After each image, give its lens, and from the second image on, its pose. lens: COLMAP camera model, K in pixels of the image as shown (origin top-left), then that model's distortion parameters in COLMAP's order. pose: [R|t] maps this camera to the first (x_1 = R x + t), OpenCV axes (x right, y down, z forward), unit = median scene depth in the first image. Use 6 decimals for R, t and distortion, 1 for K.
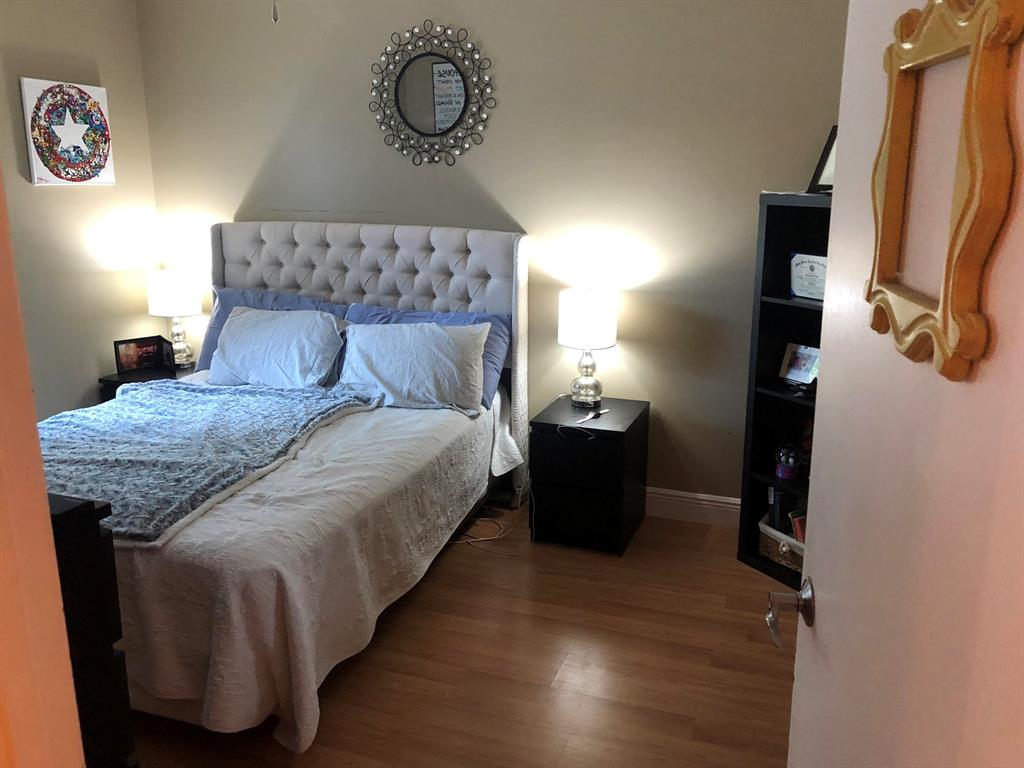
lens RADIAL K [[849.7, 0, 509.4], [0, 849.7, 386.8], [0, 0, 1]] dist [0.050159, -0.060666]
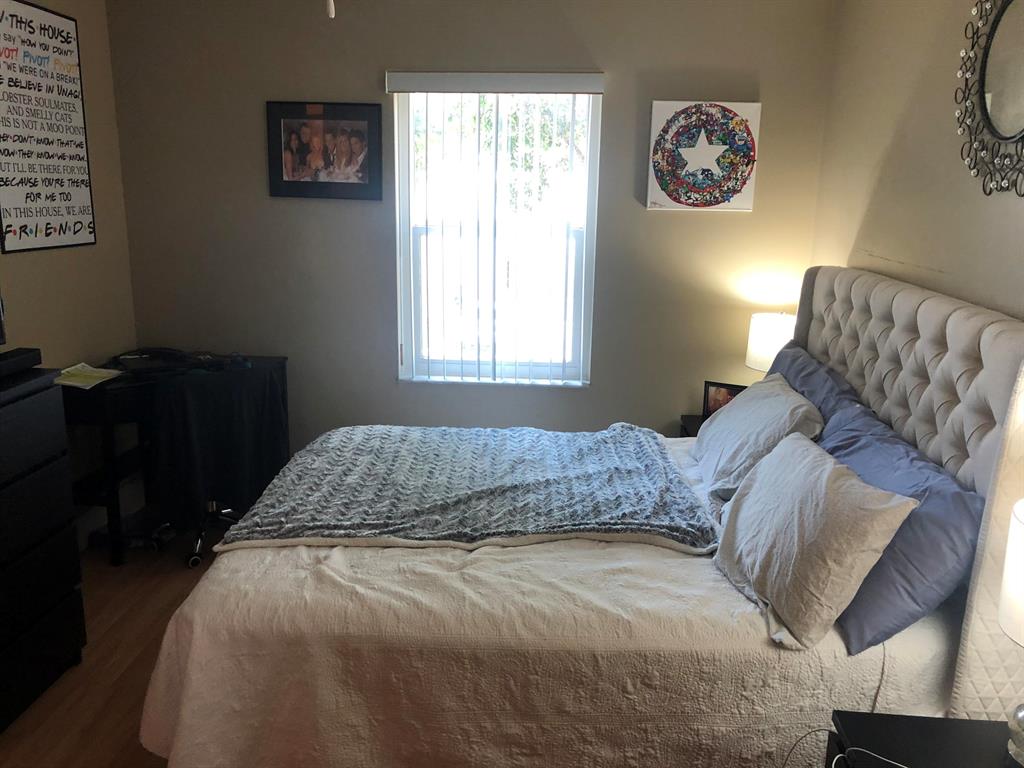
lens RADIAL K [[849.7, 0, 509.4], [0, 849.7, 377.1], [0, 0, 1]] dist [0.050159, -0.060666]
pose [[0.264324, 0.223397, -0.938204, 0.362990], [-0.252577, 0.954884, 0.156209, -0.158377], [0.930773, 0.195679, 0.308823, 0.568664]]
